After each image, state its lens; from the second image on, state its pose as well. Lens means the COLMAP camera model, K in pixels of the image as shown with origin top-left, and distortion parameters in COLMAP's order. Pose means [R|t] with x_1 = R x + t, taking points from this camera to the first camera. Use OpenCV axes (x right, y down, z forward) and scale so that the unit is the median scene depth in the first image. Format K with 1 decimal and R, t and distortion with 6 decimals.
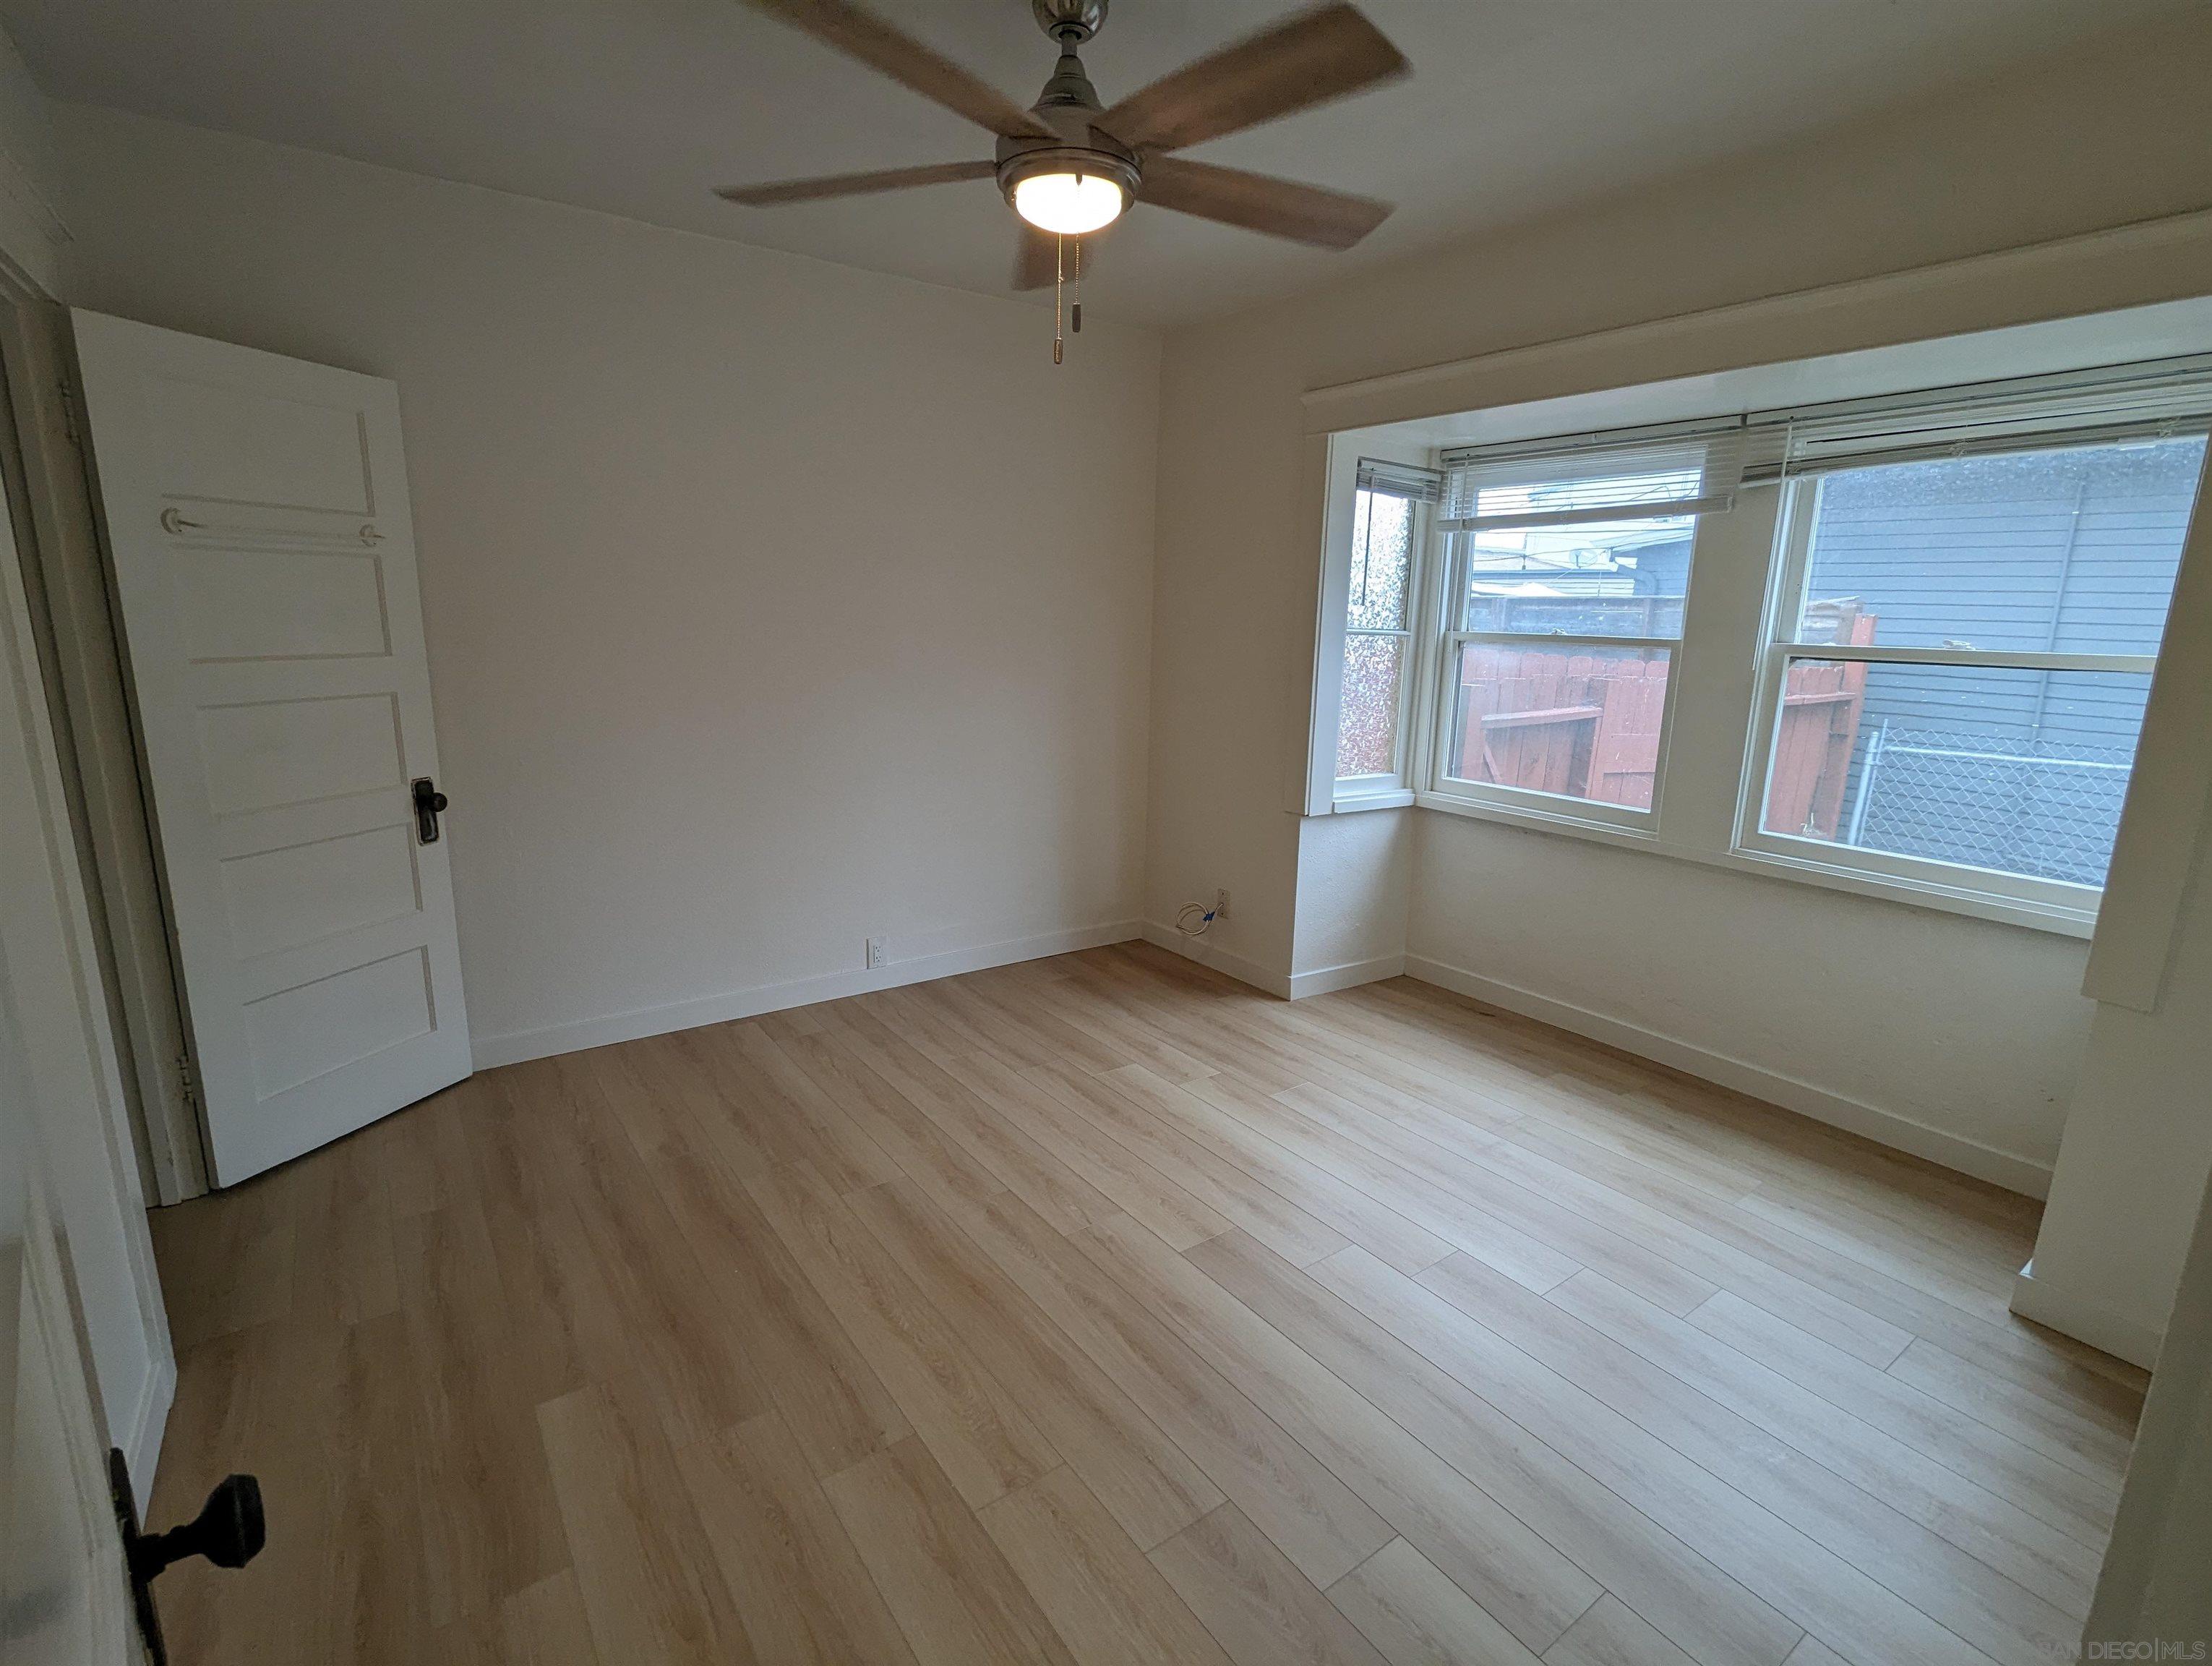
lens RADIAL K [[1055.1, 0, 1103.0], [0, 1055.1, 838.4], [0, 0, 1]] dist [0.000063, 0.000494]
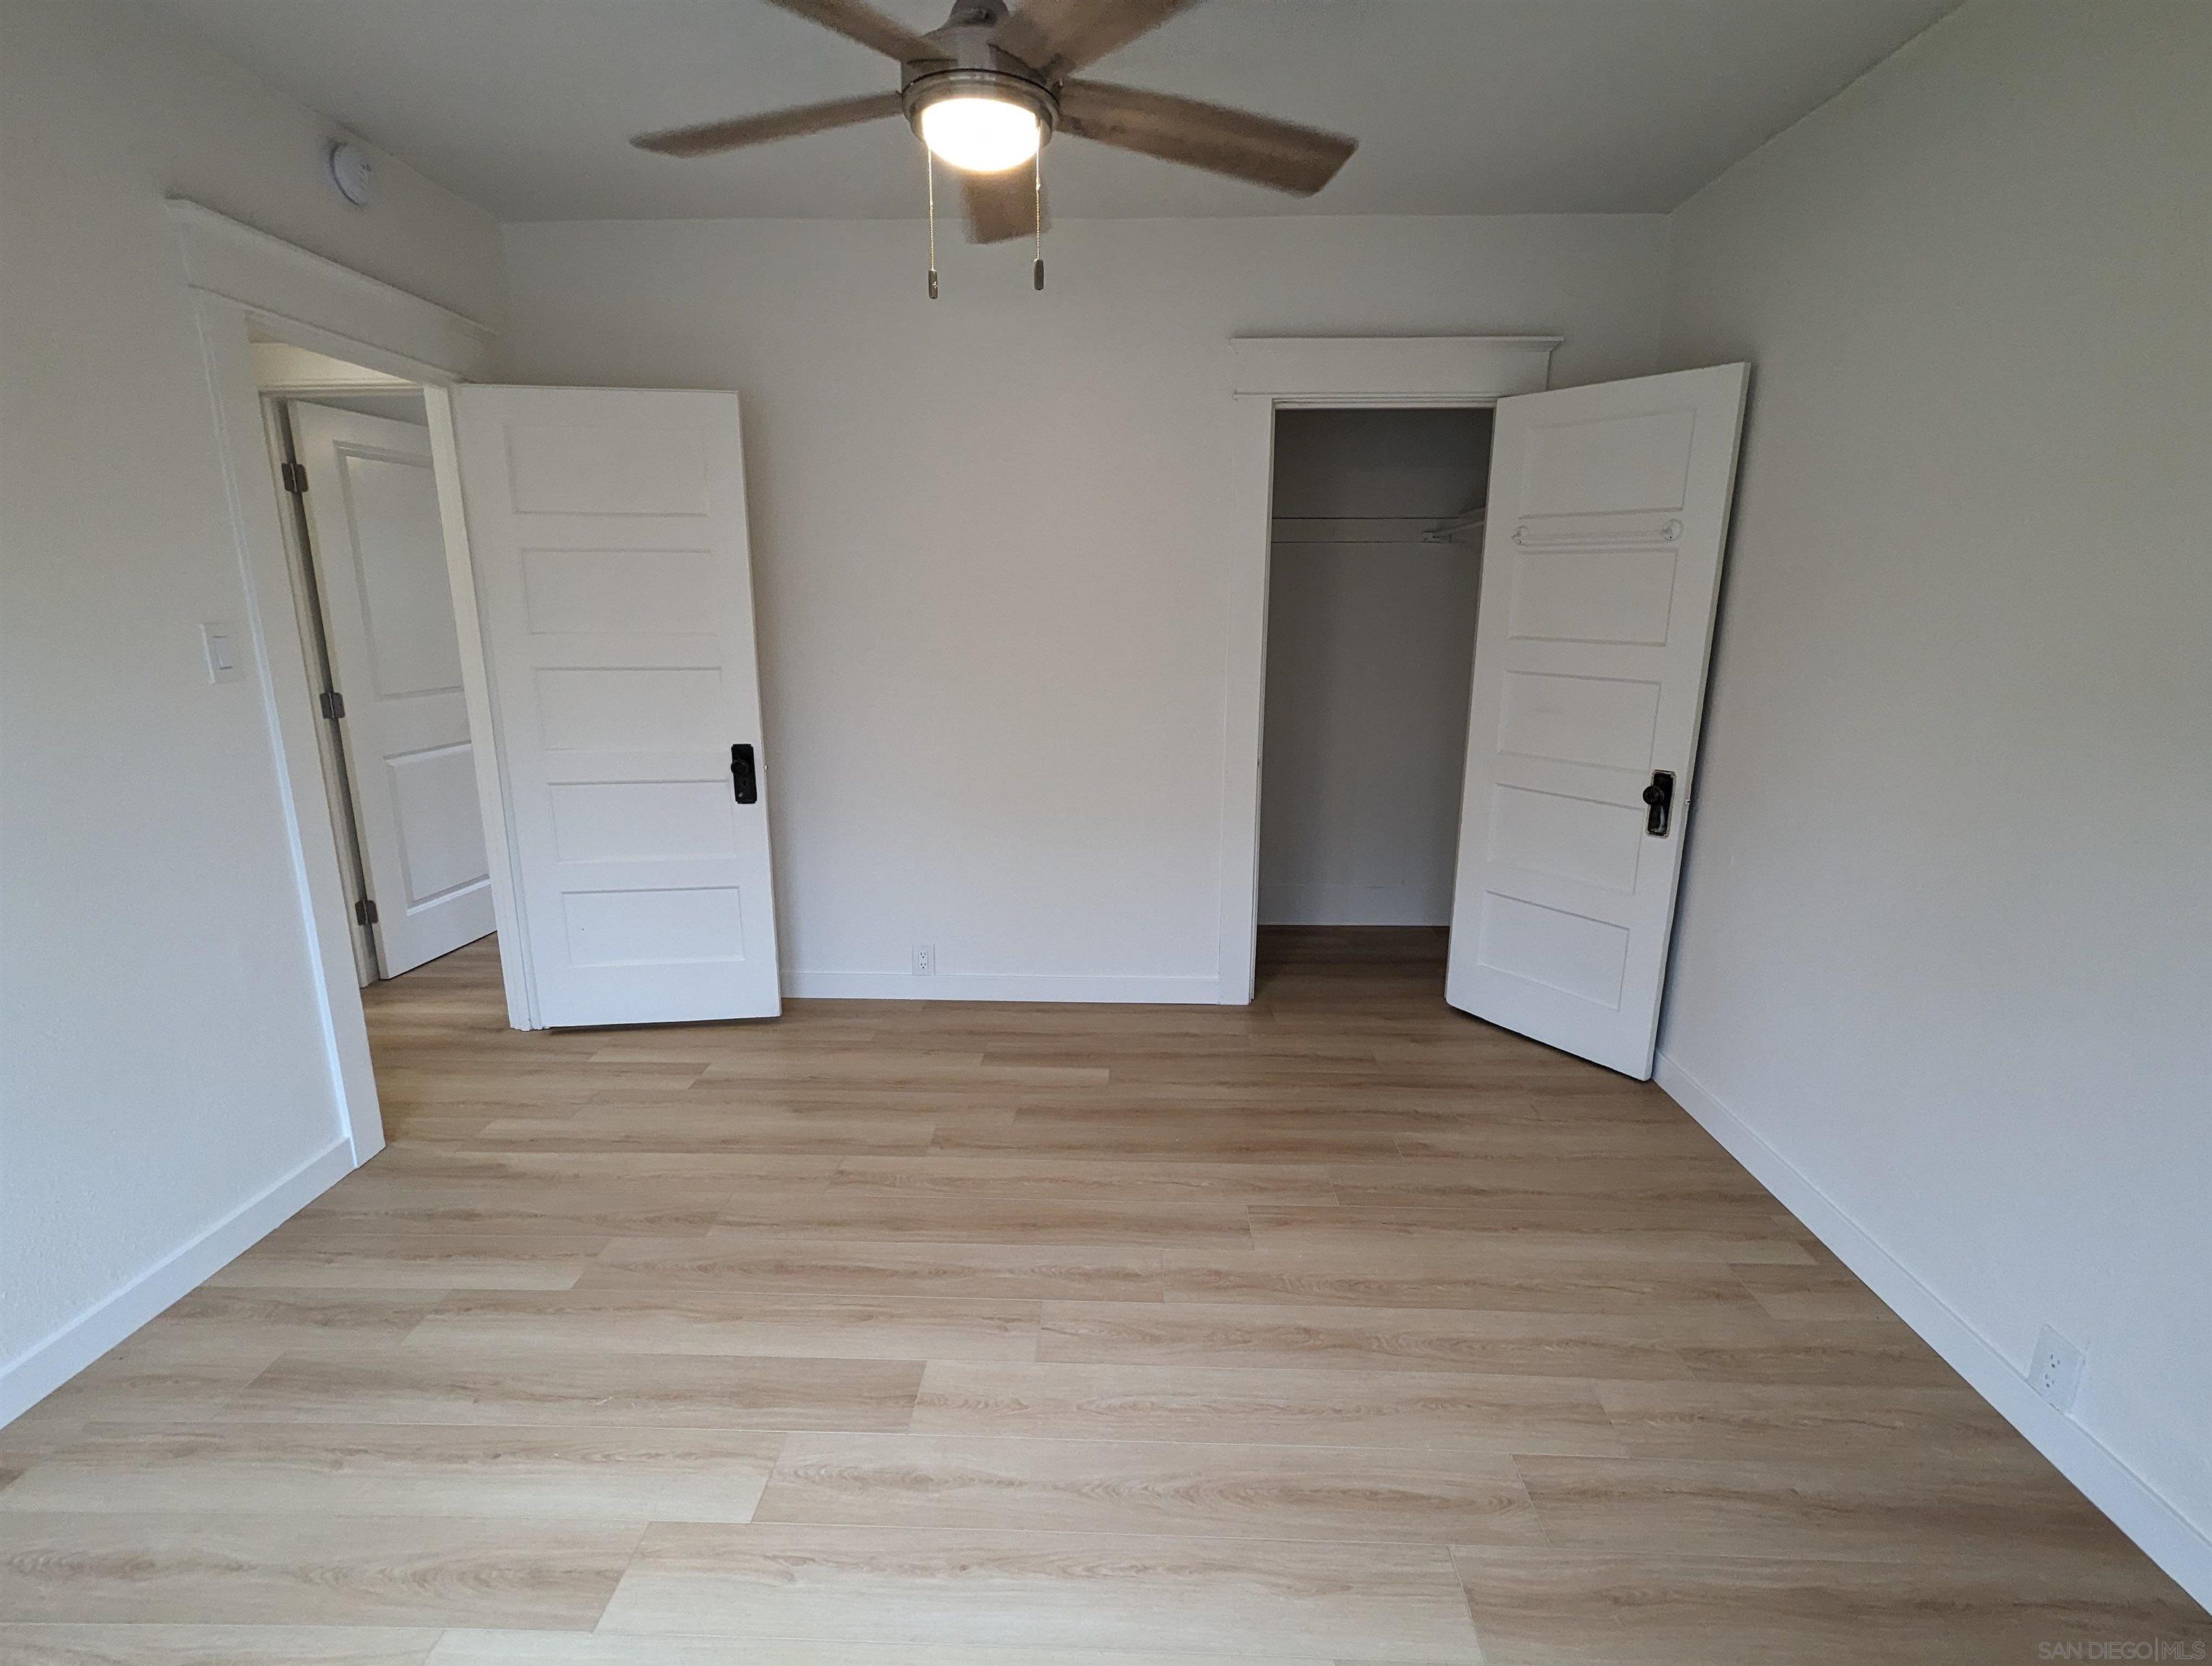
lens RADIAL K [[1049.5, 0, 1109.3], [0, 1049.5, 843.2], [0, 0, 1]] dist [-0.015139, 0.000081]
pose [[-0.601337, 0.164590, -0.781859, 0.455958], [-0.192462, 0.919901, 0.341674, -0.232525], [0.775469, 0.355939, -0.521494, 1.140844]]
